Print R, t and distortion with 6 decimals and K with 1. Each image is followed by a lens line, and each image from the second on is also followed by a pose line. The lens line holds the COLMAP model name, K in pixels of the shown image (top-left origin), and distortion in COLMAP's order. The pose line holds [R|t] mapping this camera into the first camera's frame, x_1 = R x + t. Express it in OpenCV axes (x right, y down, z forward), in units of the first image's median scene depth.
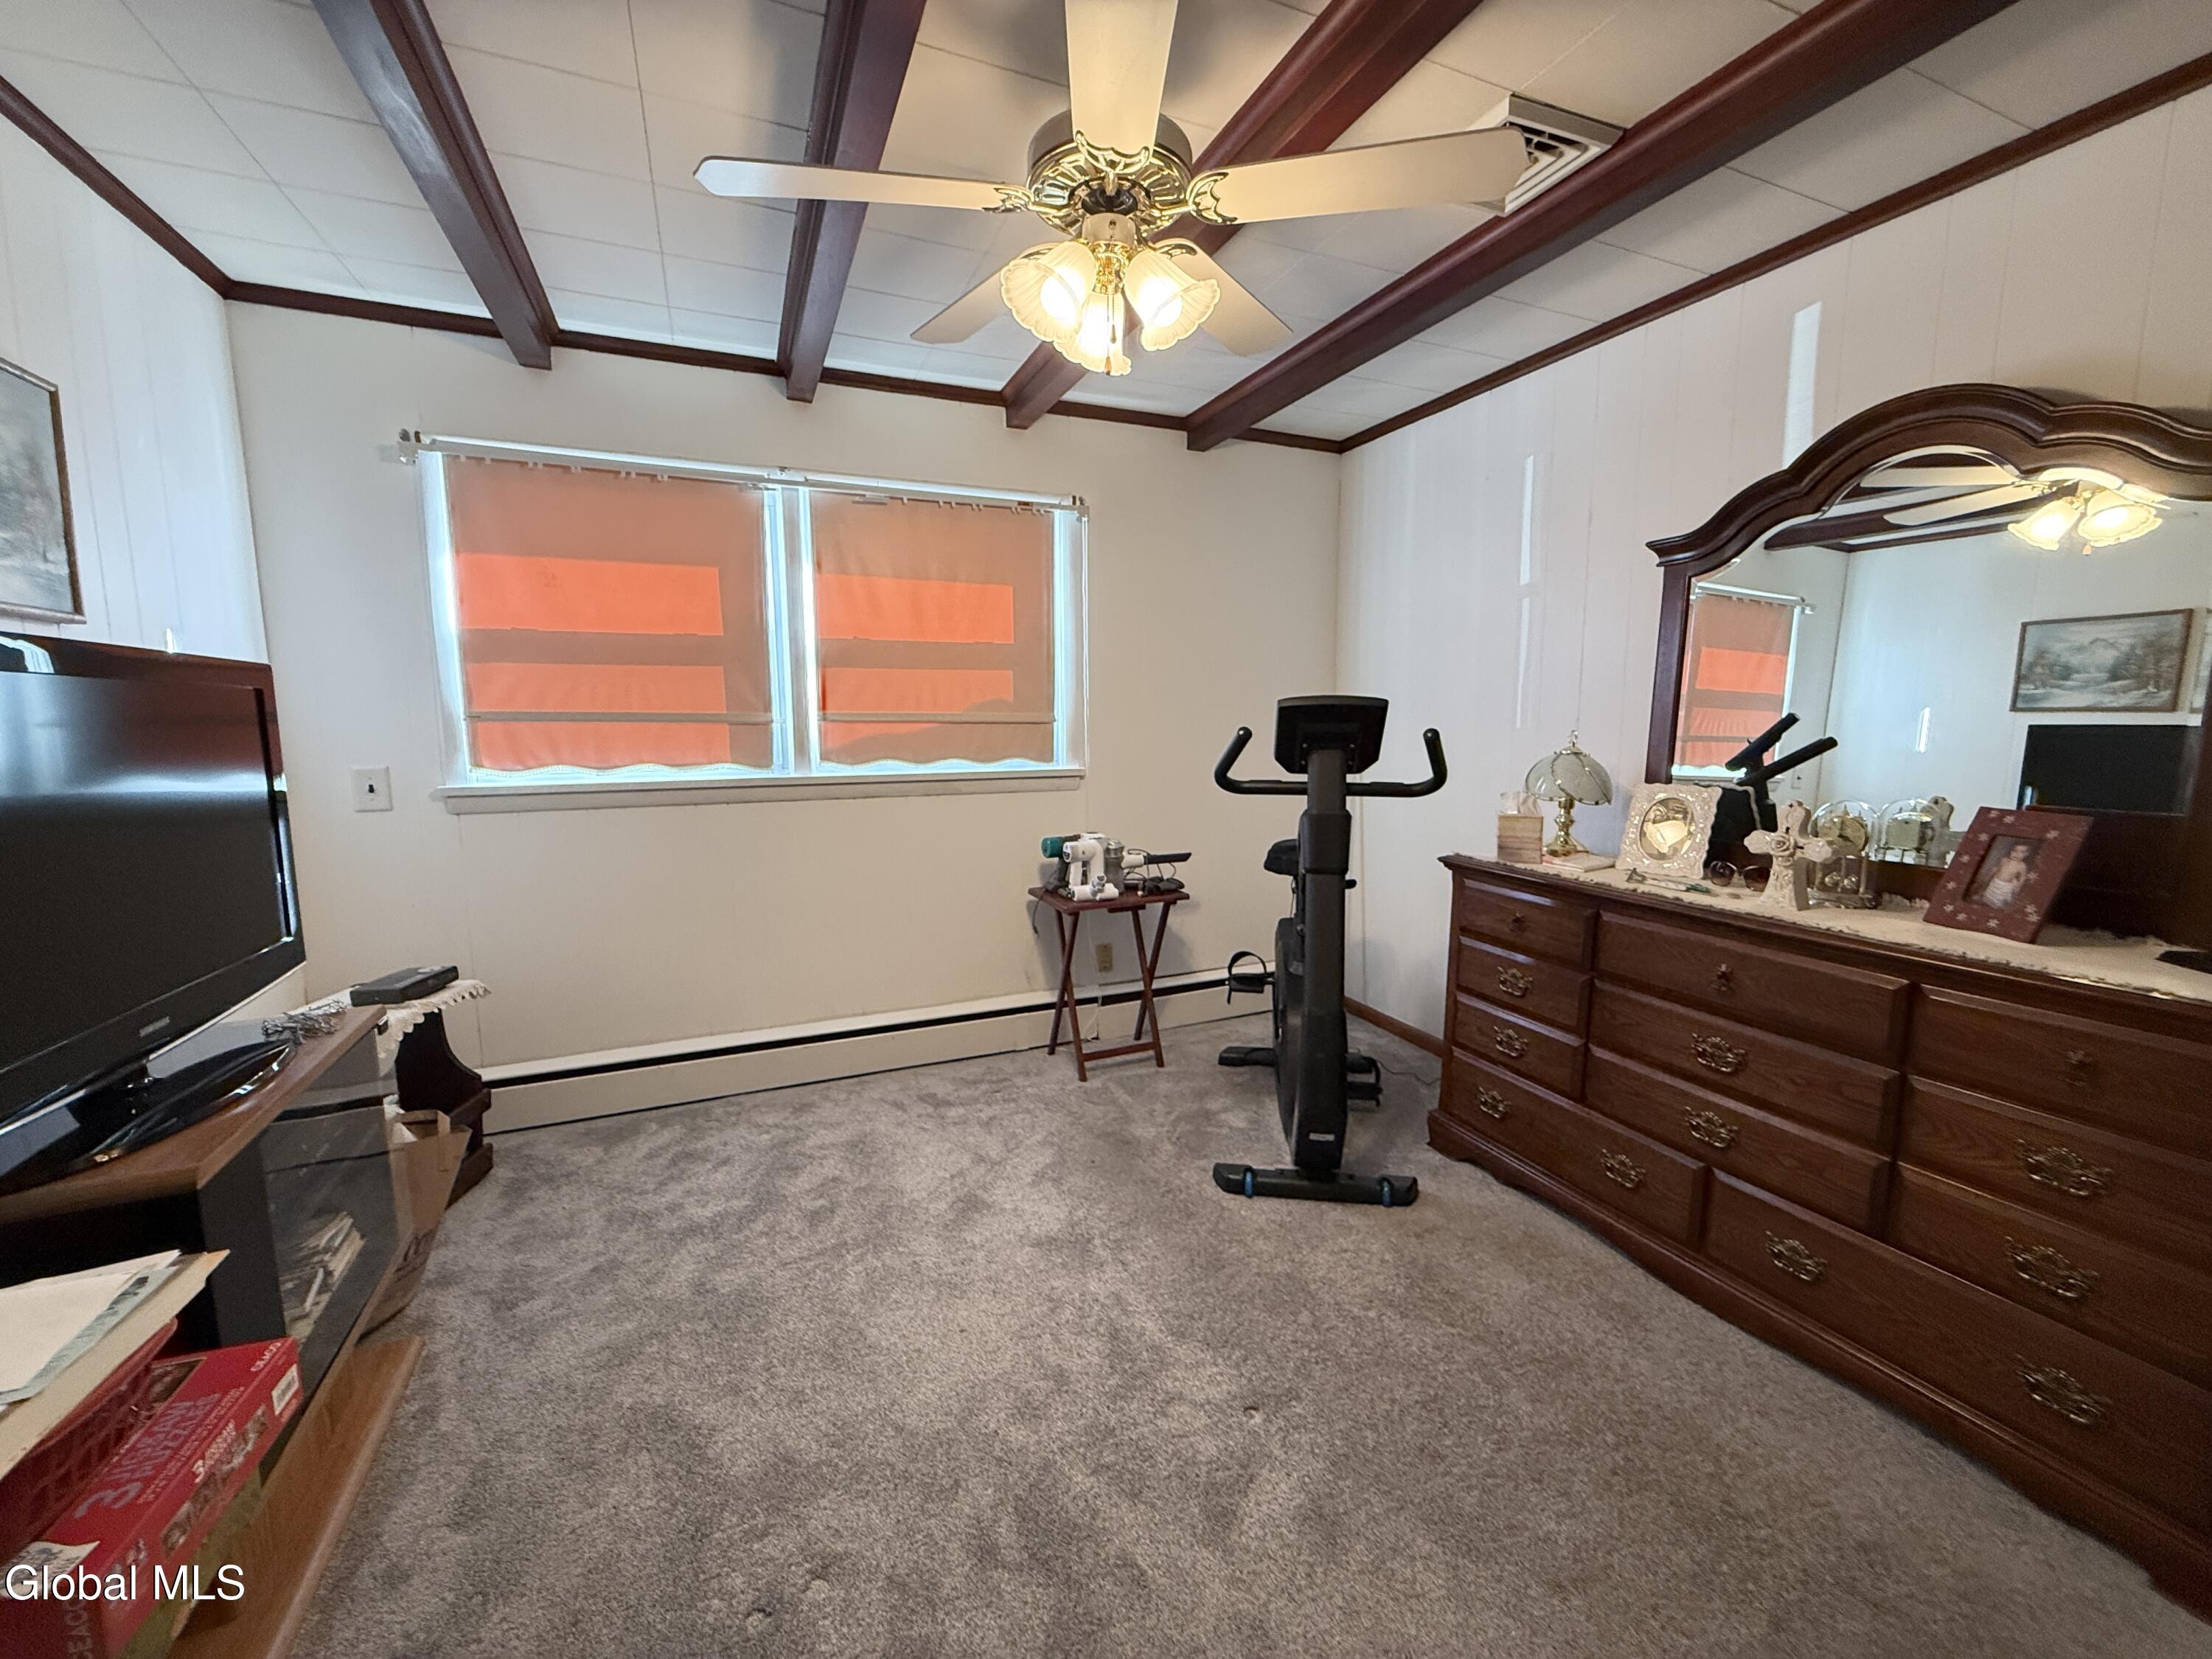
lens RADIAL K [[882.8, 0, 1102.2], [0, 882.8, 832.1], [0, 0, 1]] dist [0.000011, -0.000054]
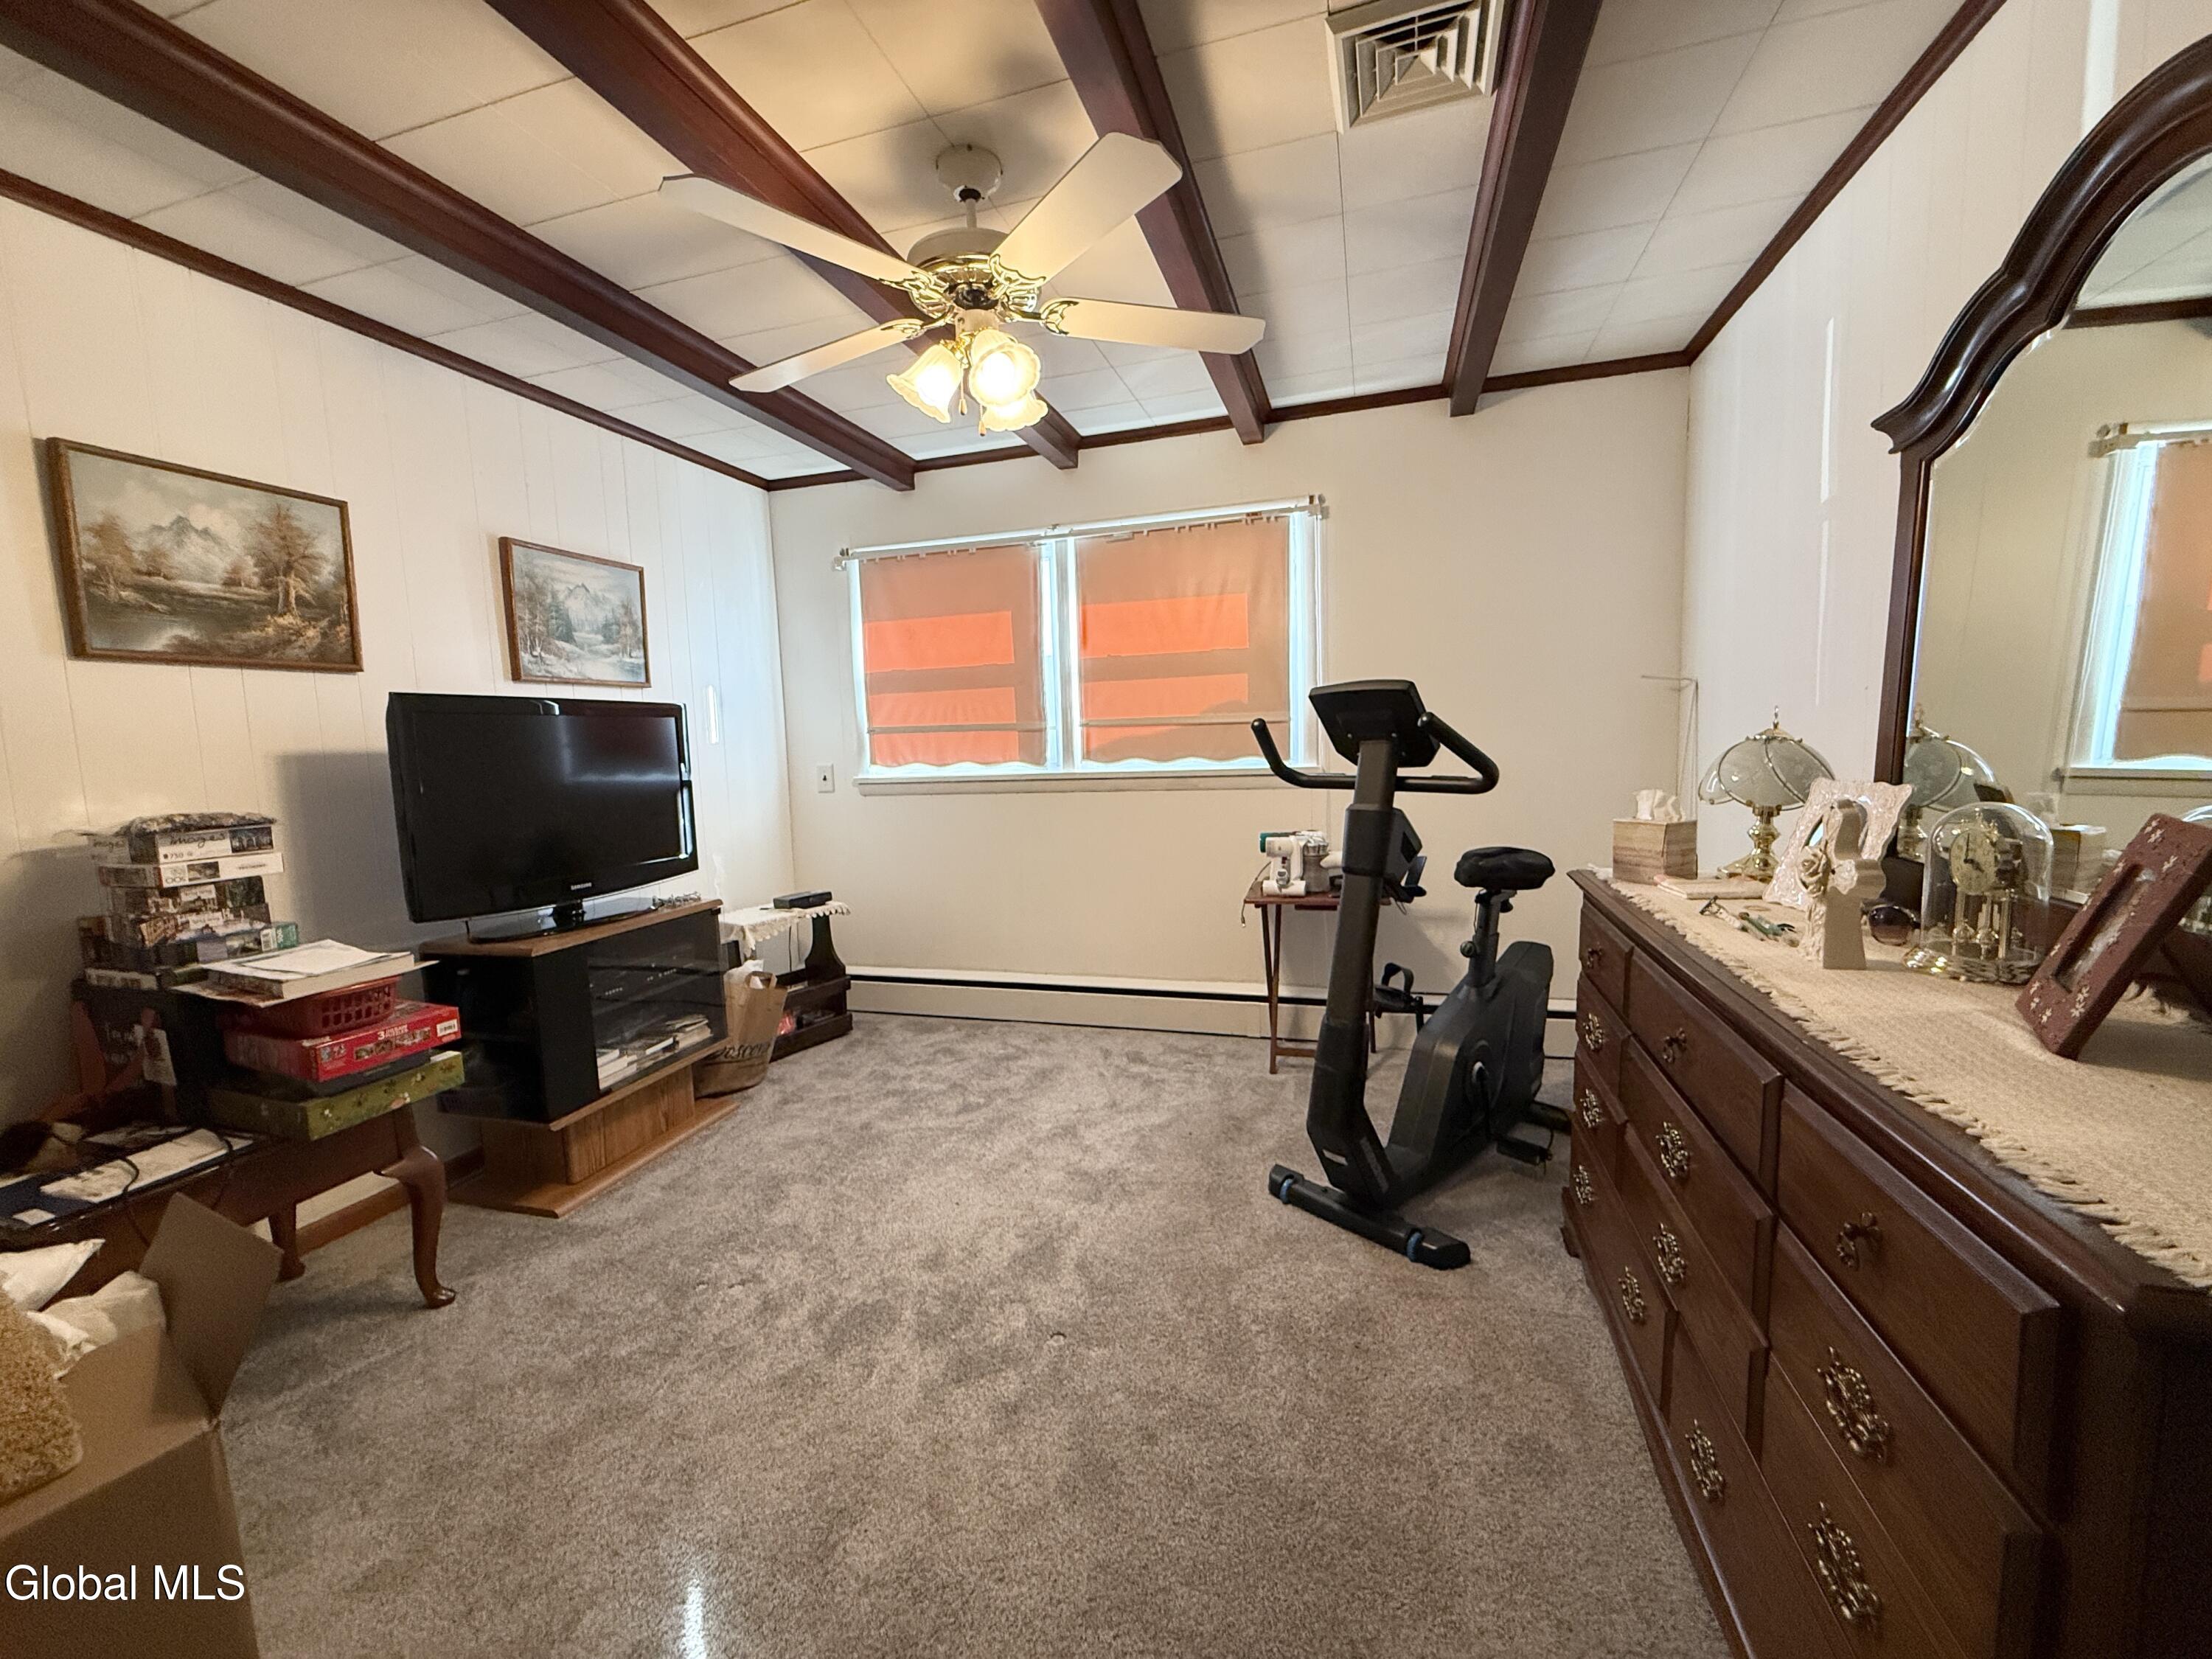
lens RADIAL K [[882.8, 0, 1101.9], [0, 882.8, 833.3], [0, 0, 1]] dist [0.000011, -0.000054]
pose [[0.763609, 0.046607, -0.643994, 0.573060], [-0.052764, 0.998560, 0.009703, 0.008305], [0.643519, 0.026570, 0.764969, 0.109364]]
